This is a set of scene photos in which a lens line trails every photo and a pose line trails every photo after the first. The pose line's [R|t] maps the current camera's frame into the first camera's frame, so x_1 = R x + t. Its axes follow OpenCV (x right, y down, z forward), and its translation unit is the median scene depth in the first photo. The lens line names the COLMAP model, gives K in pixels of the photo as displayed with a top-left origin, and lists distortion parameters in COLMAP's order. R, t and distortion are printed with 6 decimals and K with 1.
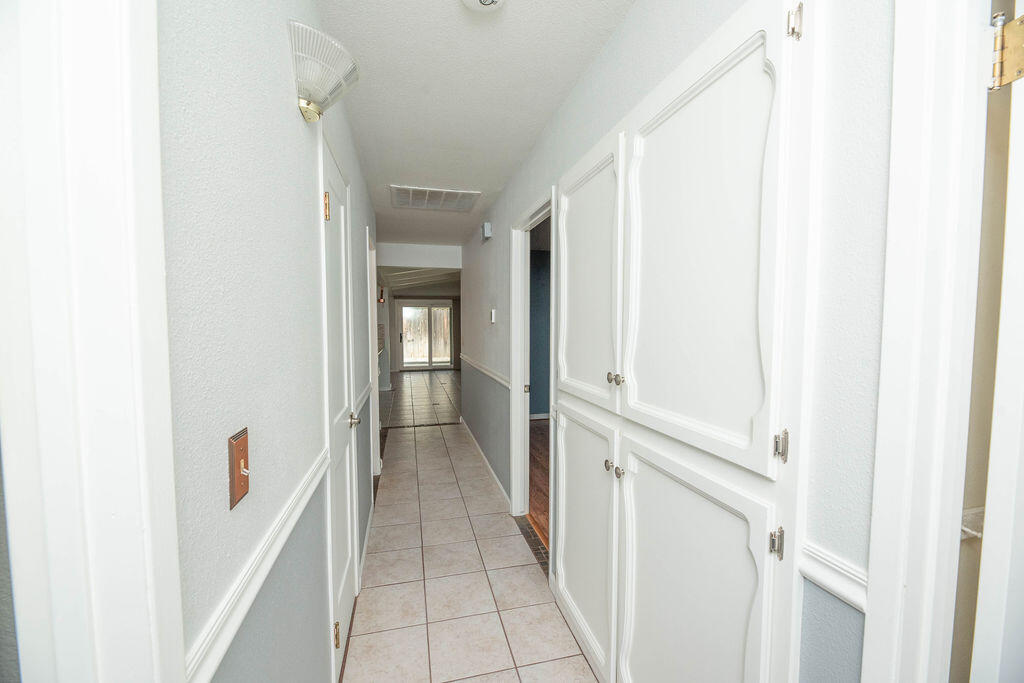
lens RADIAL K [[411.2, 0, 509.5], [0, 411.2, 346.5], [0, 0, 1]] dist [0.001815, -0.004081]
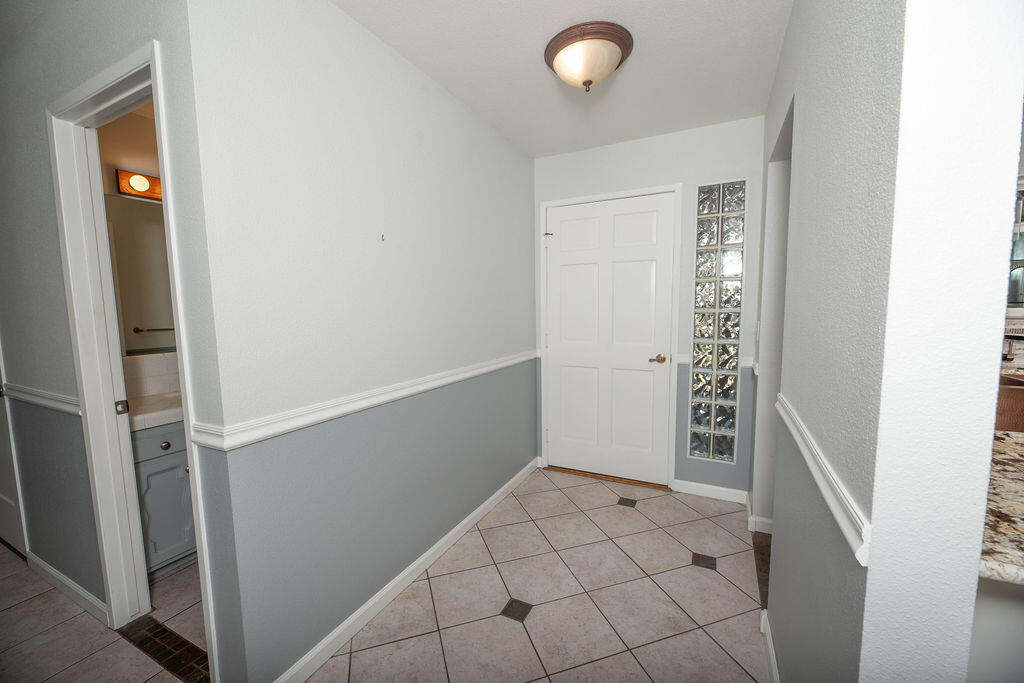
lens RADIAL K [[411.2, 0, 509.5], [0, 411.2, 346.5], [0, 0, 1]] dist [0.001815, -0.004081]
pose [[0.654374, -0.091676, 0.750593, -0.025711], [0.051522, 0.995722, 0.076698, 0.001533], [-0.754414, -0.011518, 0.656298, 0.211467]]
